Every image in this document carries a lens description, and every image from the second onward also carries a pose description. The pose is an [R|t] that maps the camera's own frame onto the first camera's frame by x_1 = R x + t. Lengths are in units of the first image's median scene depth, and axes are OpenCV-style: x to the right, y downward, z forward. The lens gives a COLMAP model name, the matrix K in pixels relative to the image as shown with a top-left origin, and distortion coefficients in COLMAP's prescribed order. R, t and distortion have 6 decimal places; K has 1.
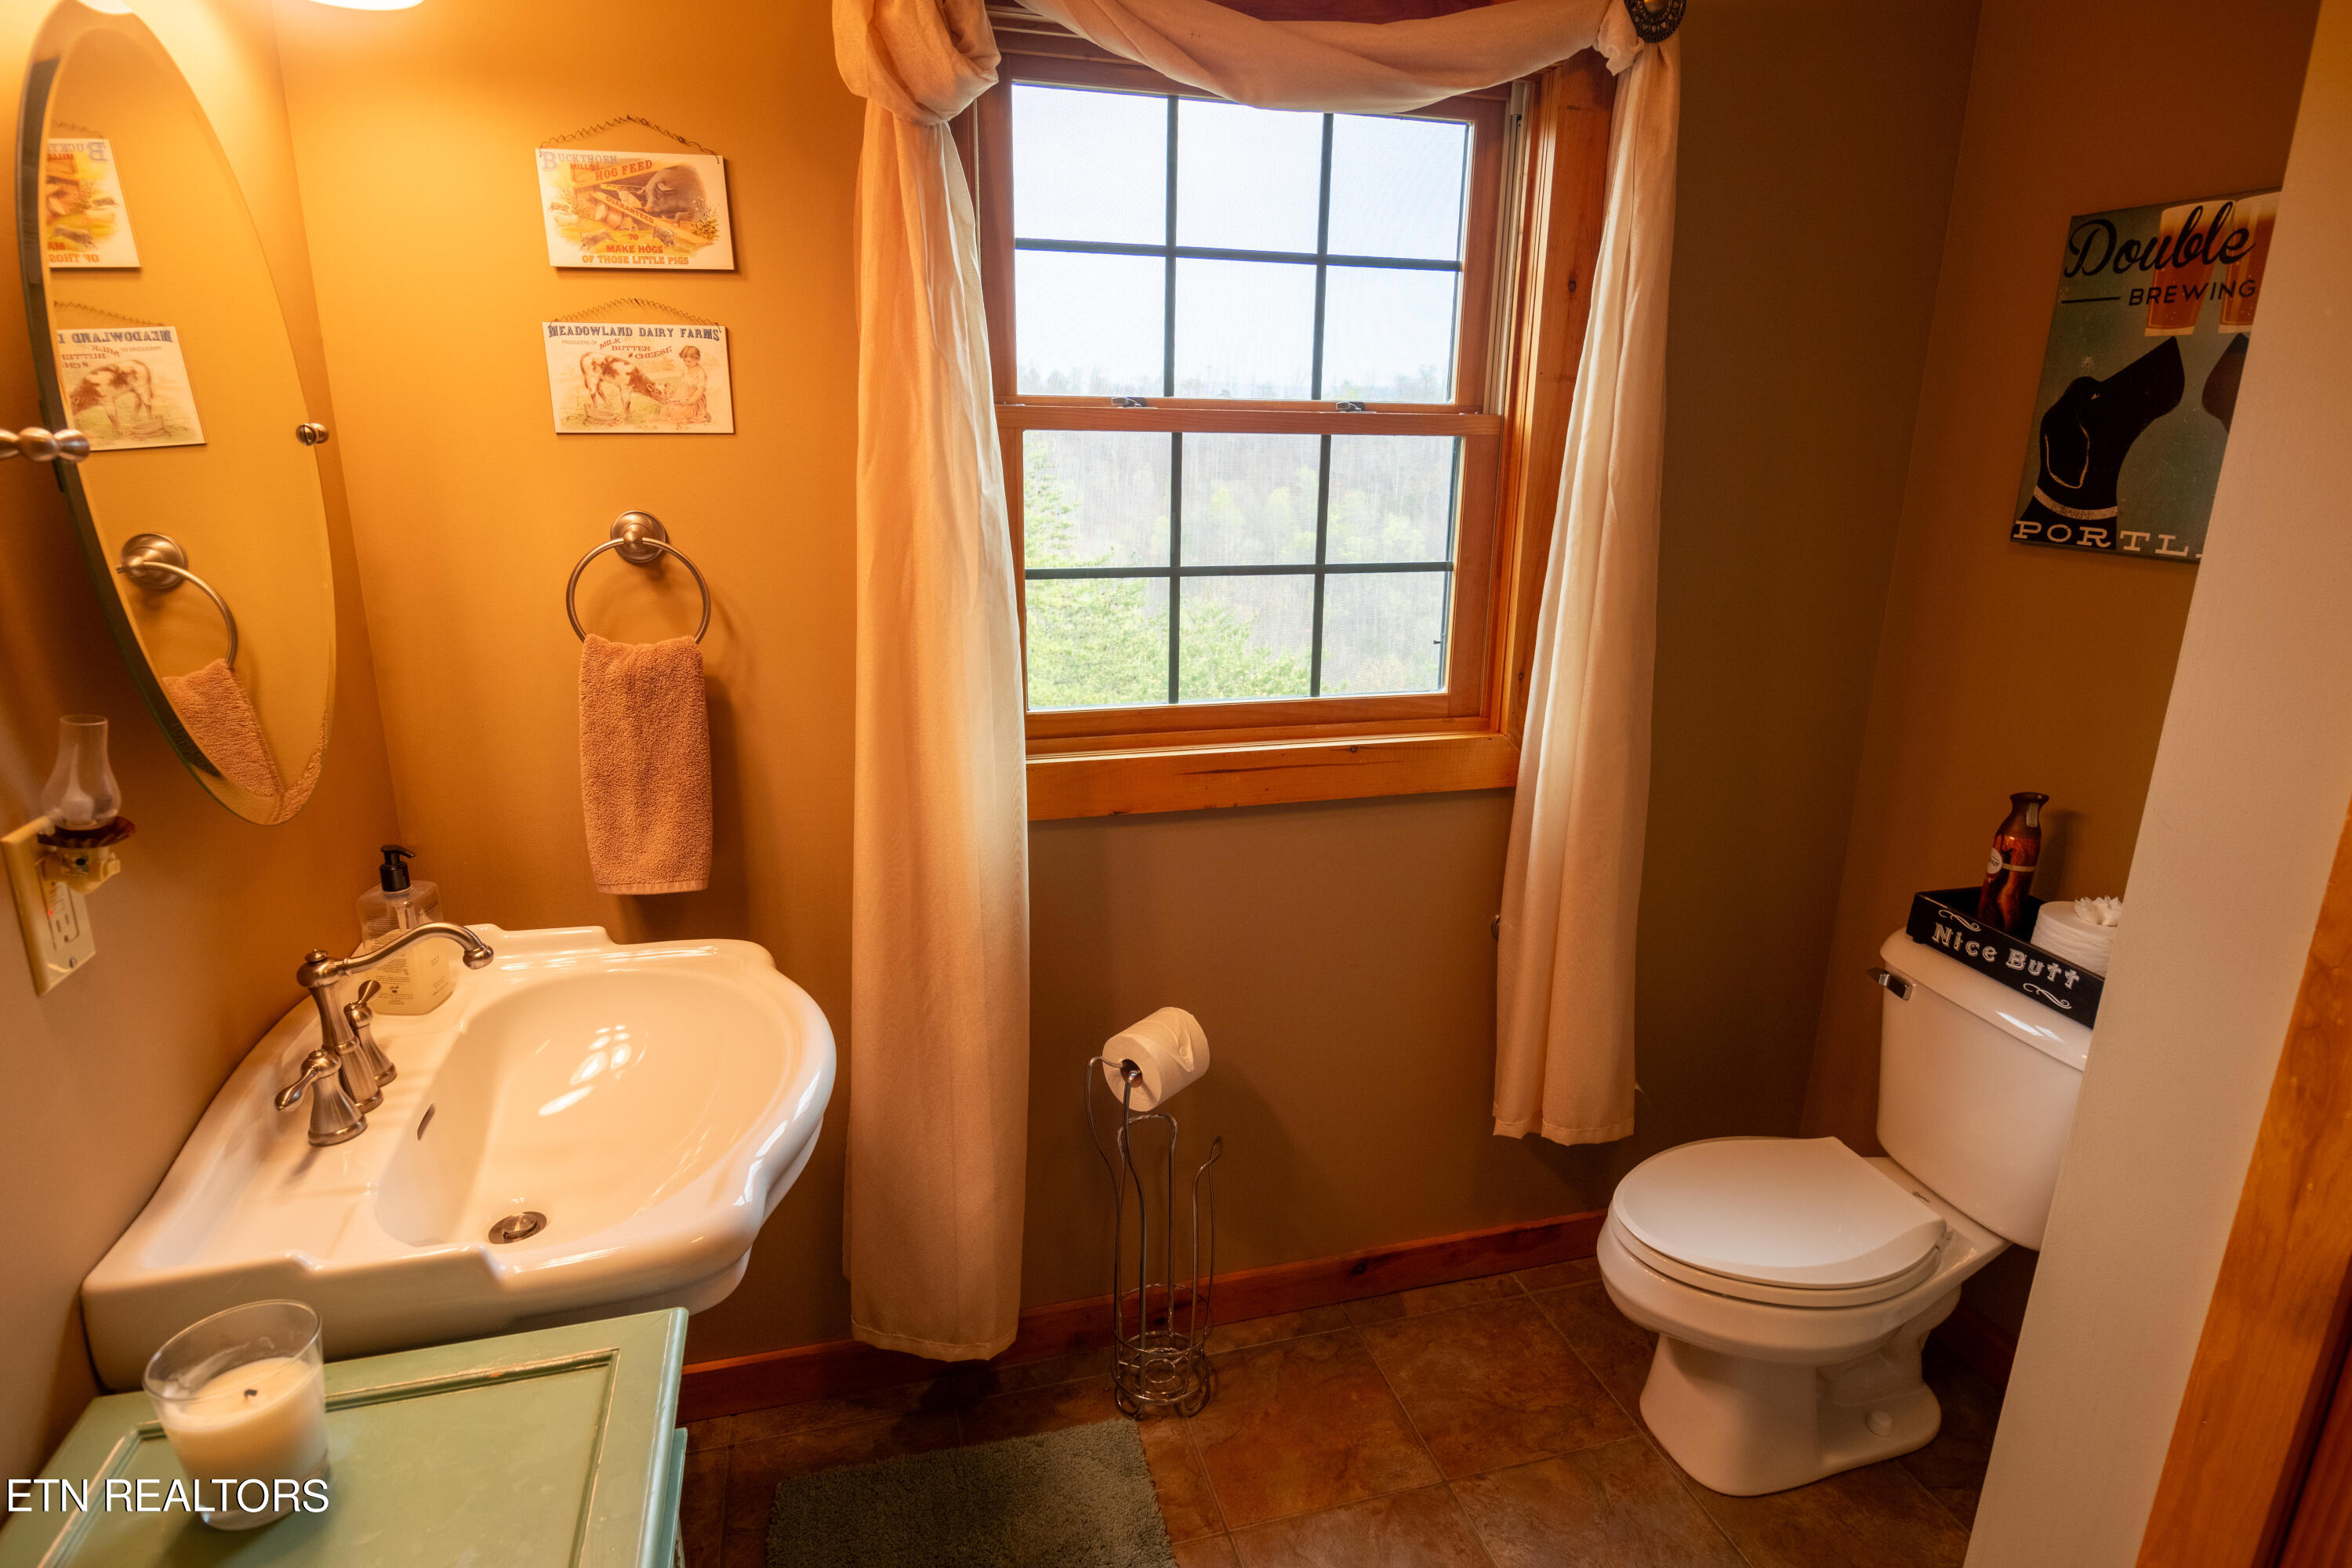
lens RADIAL K [[1241.8, 0, 1176.0], [0, 1241.8, 784.0], [0, 0, 1]] dist [-0.011288, -0.000282]
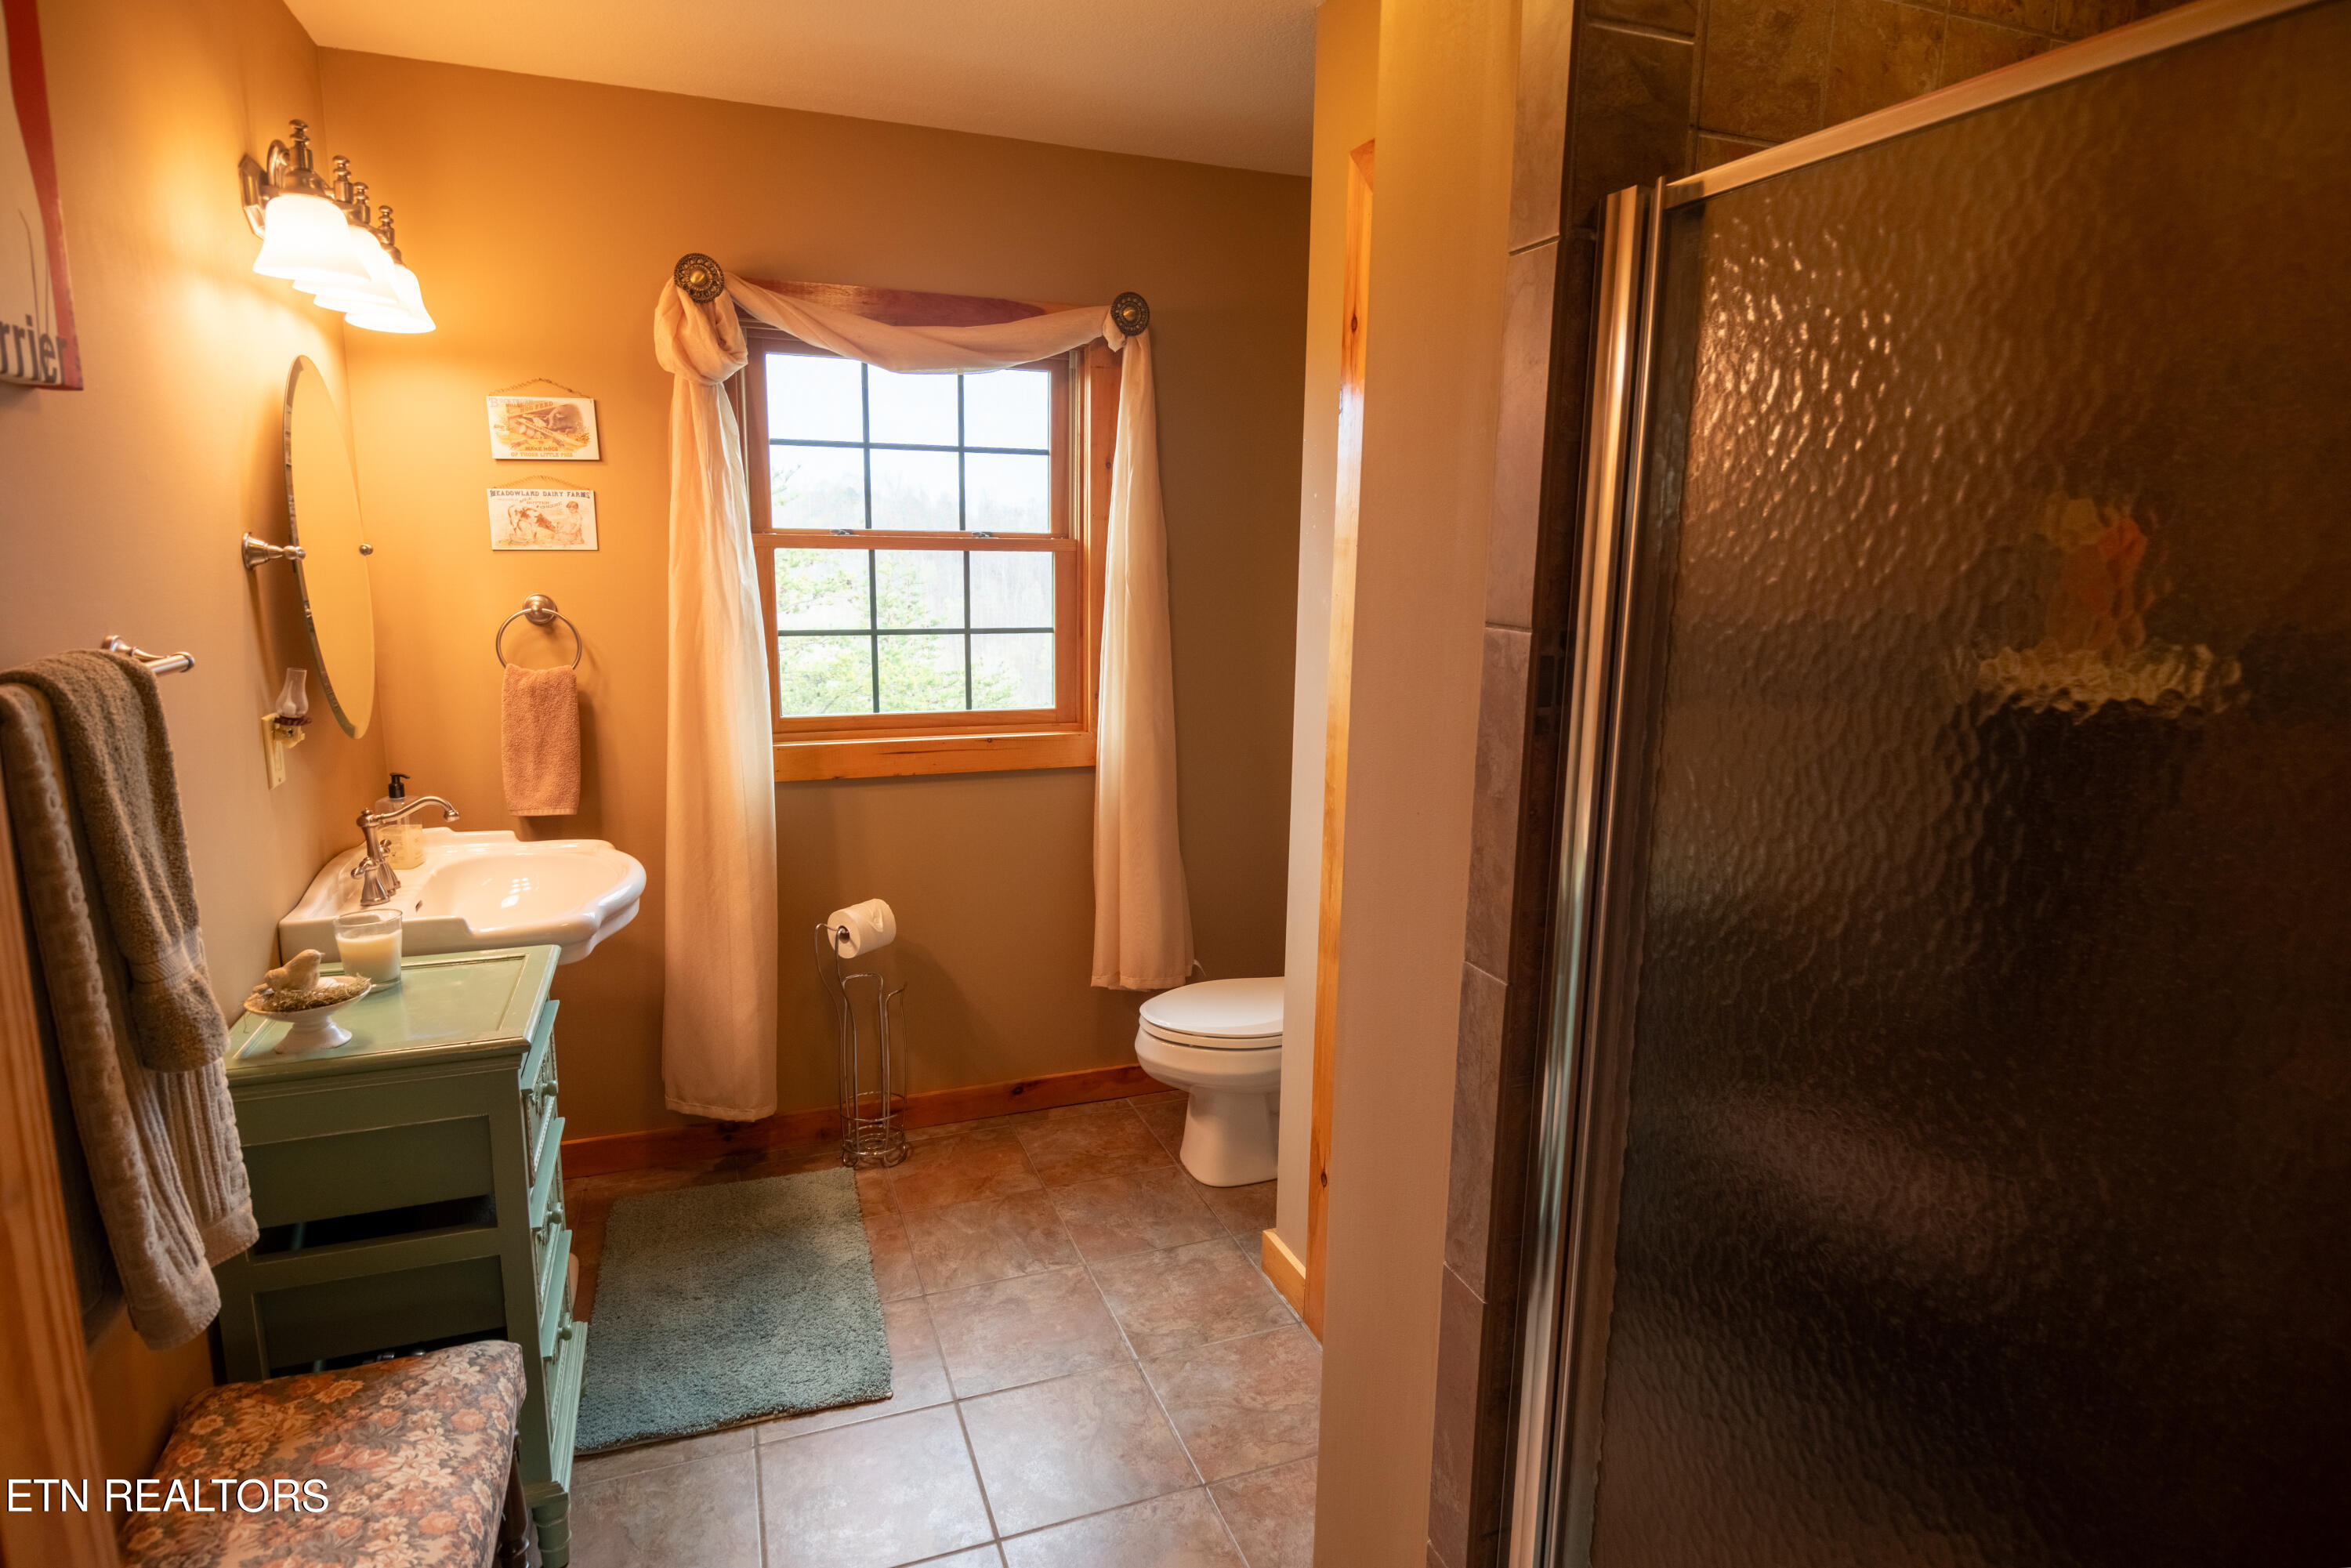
lens RADIAL K [[1241.2, 0, 1175.5], [0, 1241.2, 784.0], [0, 0, 1]] dist [-0.011288, -0.000282]
pose [[0.996385, -0.015419, 0.083538, 0.277738], [0.022971, 0.995658, -0.090209, 0.202339], [-0.081784, 0.091802, 0.992413, -0.701245]]
